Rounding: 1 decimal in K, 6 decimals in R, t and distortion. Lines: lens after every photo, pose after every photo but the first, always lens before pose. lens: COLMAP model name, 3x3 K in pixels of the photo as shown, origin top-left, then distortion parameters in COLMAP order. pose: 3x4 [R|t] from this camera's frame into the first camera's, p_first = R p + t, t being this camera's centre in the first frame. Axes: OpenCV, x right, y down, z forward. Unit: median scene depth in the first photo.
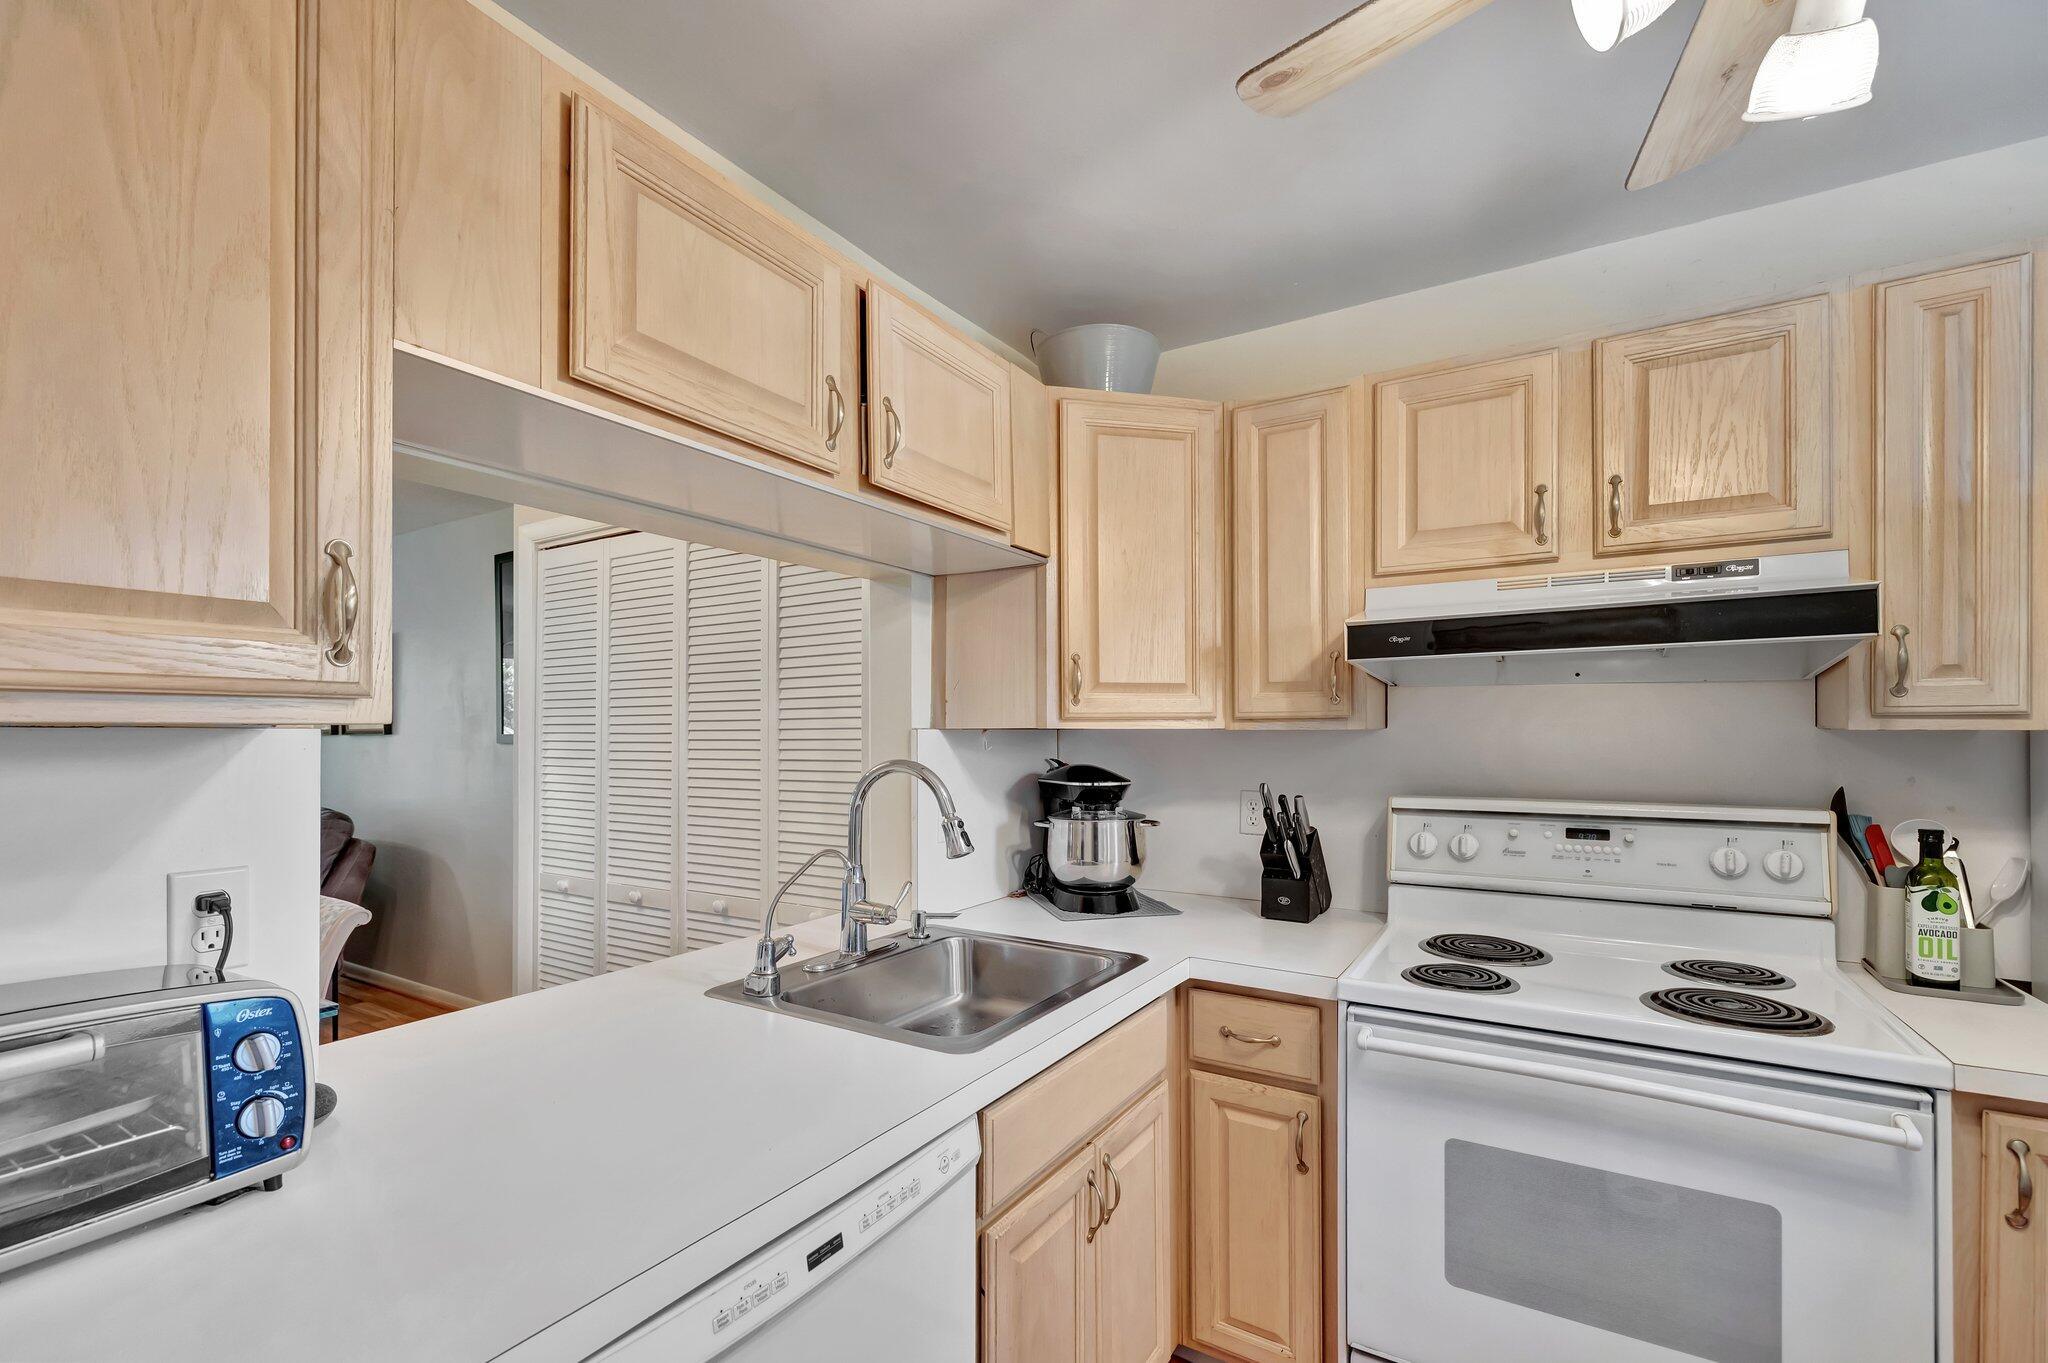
lens RADIAL K [[894.7, 0, 1023.9], [0, 894.7, 730.0], [0, 0, 1]] dist [-0.000323, -0.000093]
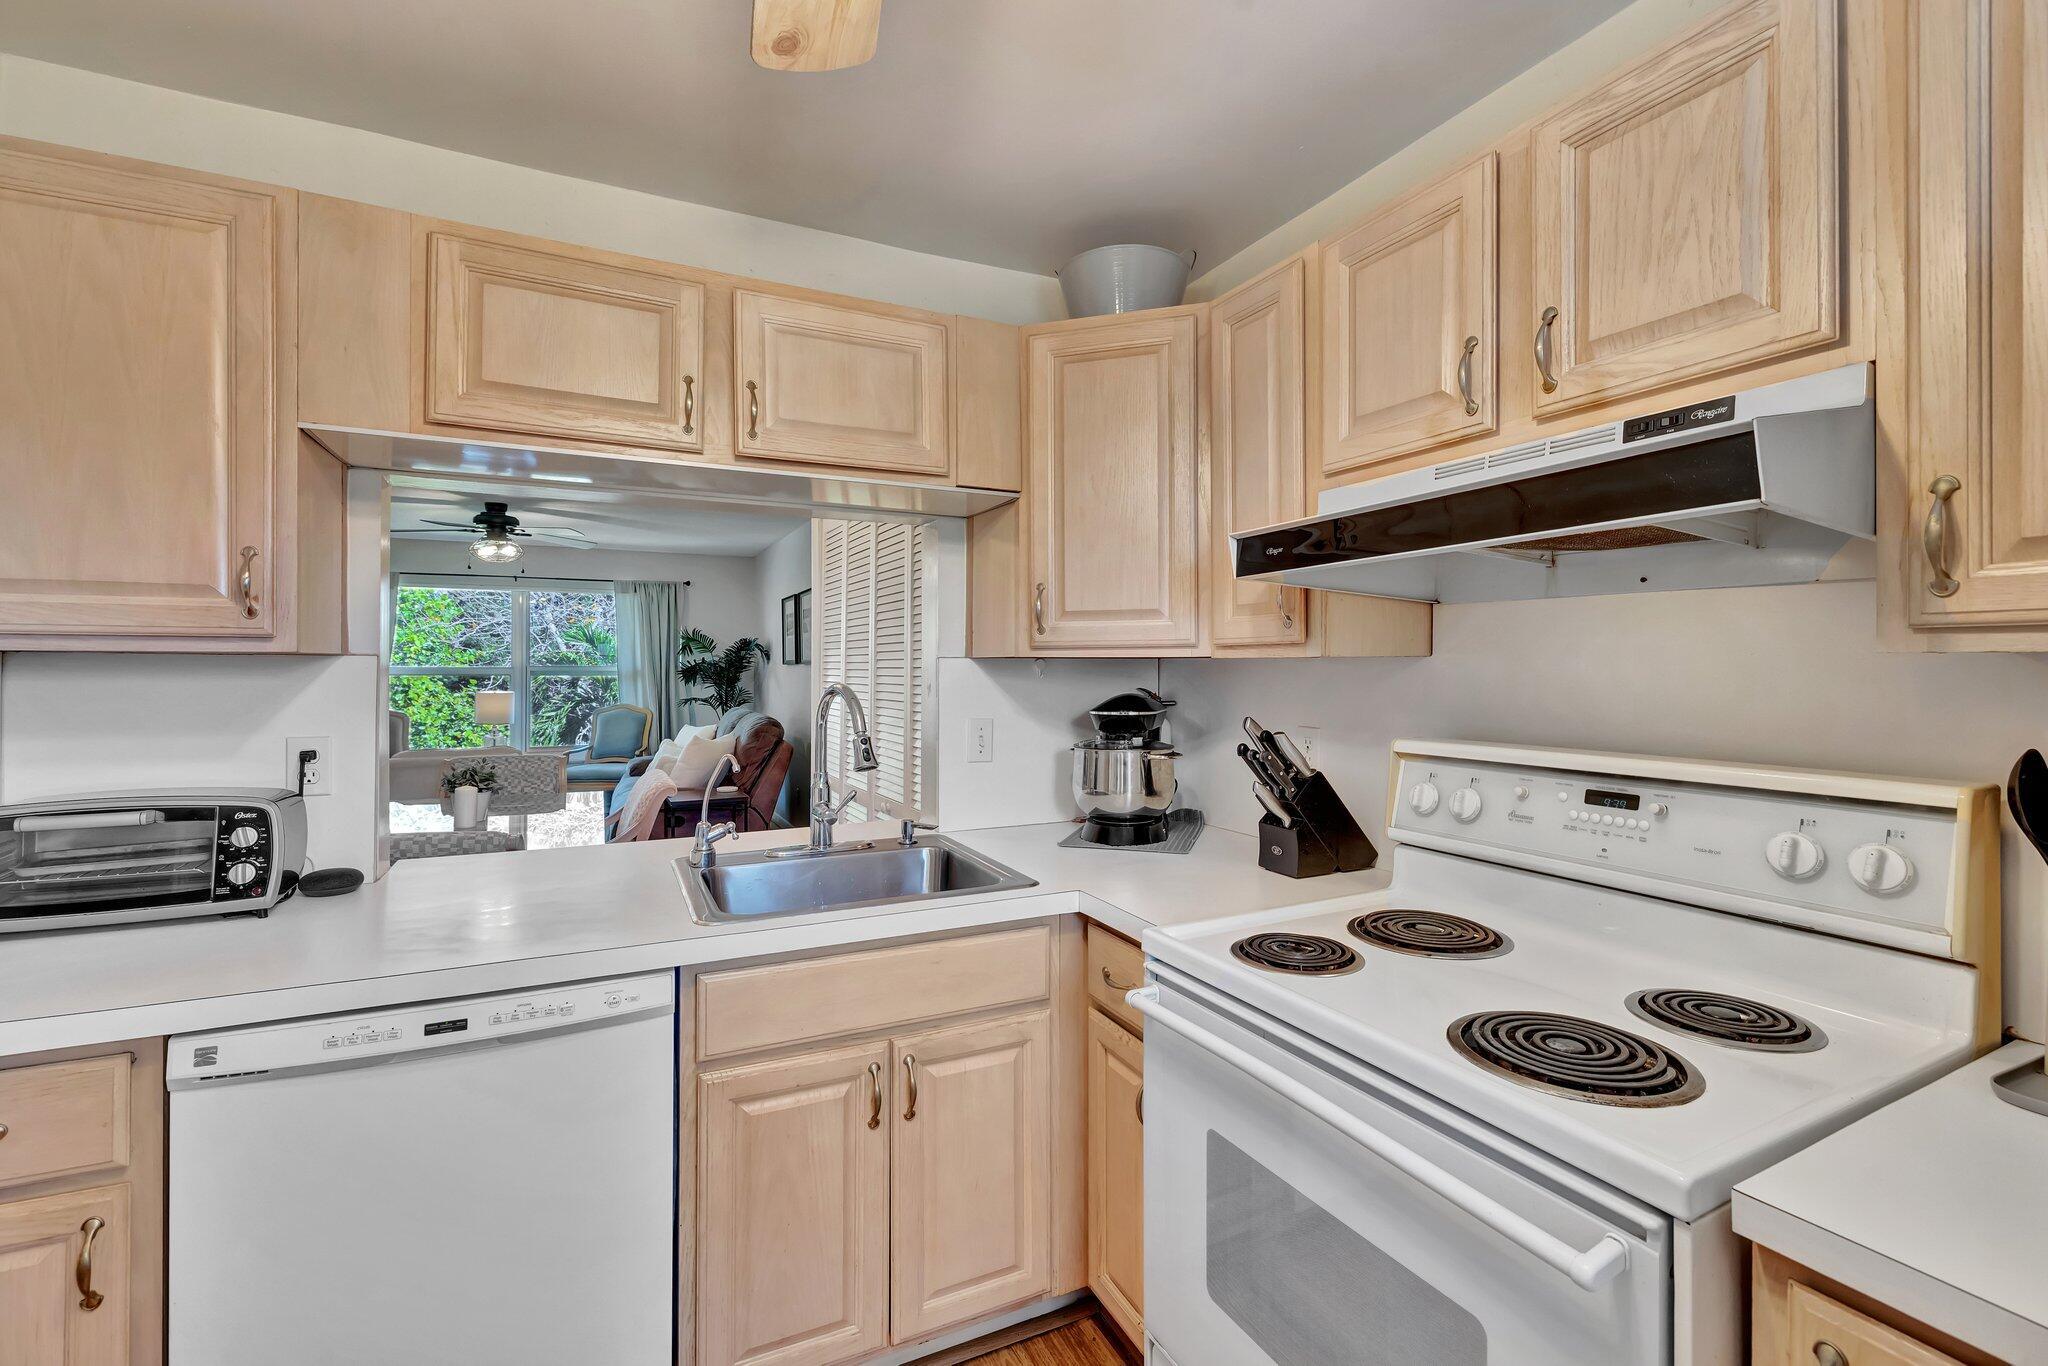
lens RADIAL K [[875.8, 0, 1019.4], [0, 875.8, 665.7], [0, 0, 1]] dist [-0.001593, -0.000015]
pose [[0.851312, 0.002305, -0.524655, 0.644186], [-0.000851, 0.999995, 0.003011, 0.006334], [0.524659, -0.002117, 0.851310, 0.155786]]
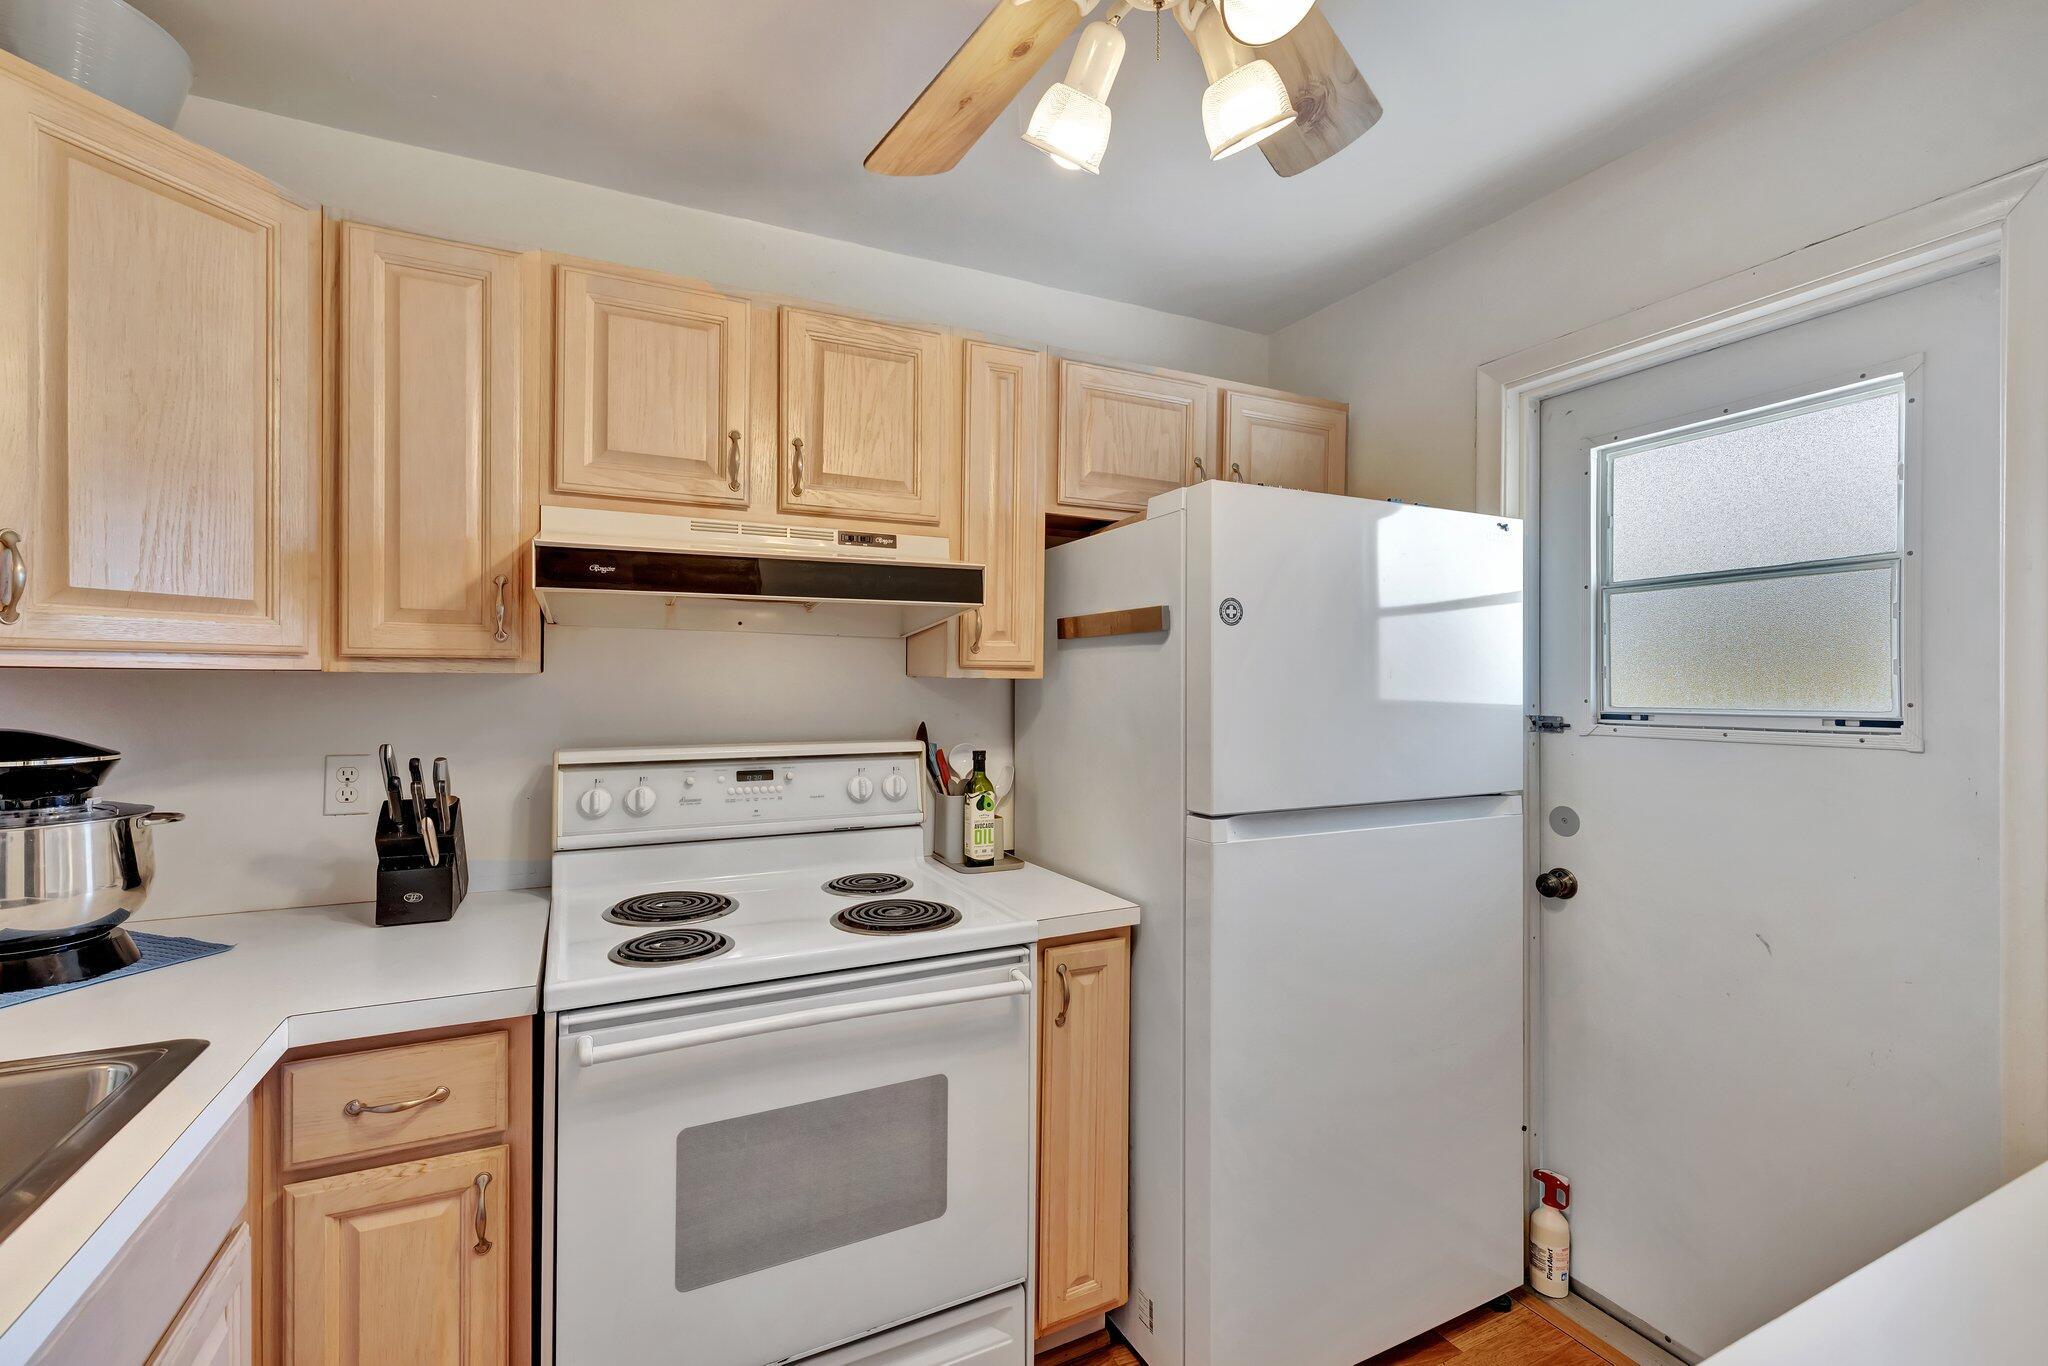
lens RADIAL K [[863.5, 0, 1018.6], [0, 863.5, 679.2], [0, 0, 1]] dist [-0.000321, 0.000130]
pose [[0.536420, 0.005559, 0.843933, -0.064849], [-0.008273, 0.999965, -0.001328, 0.002343], [-0.843910, -0.006269, 0.536448, 0.213140]]
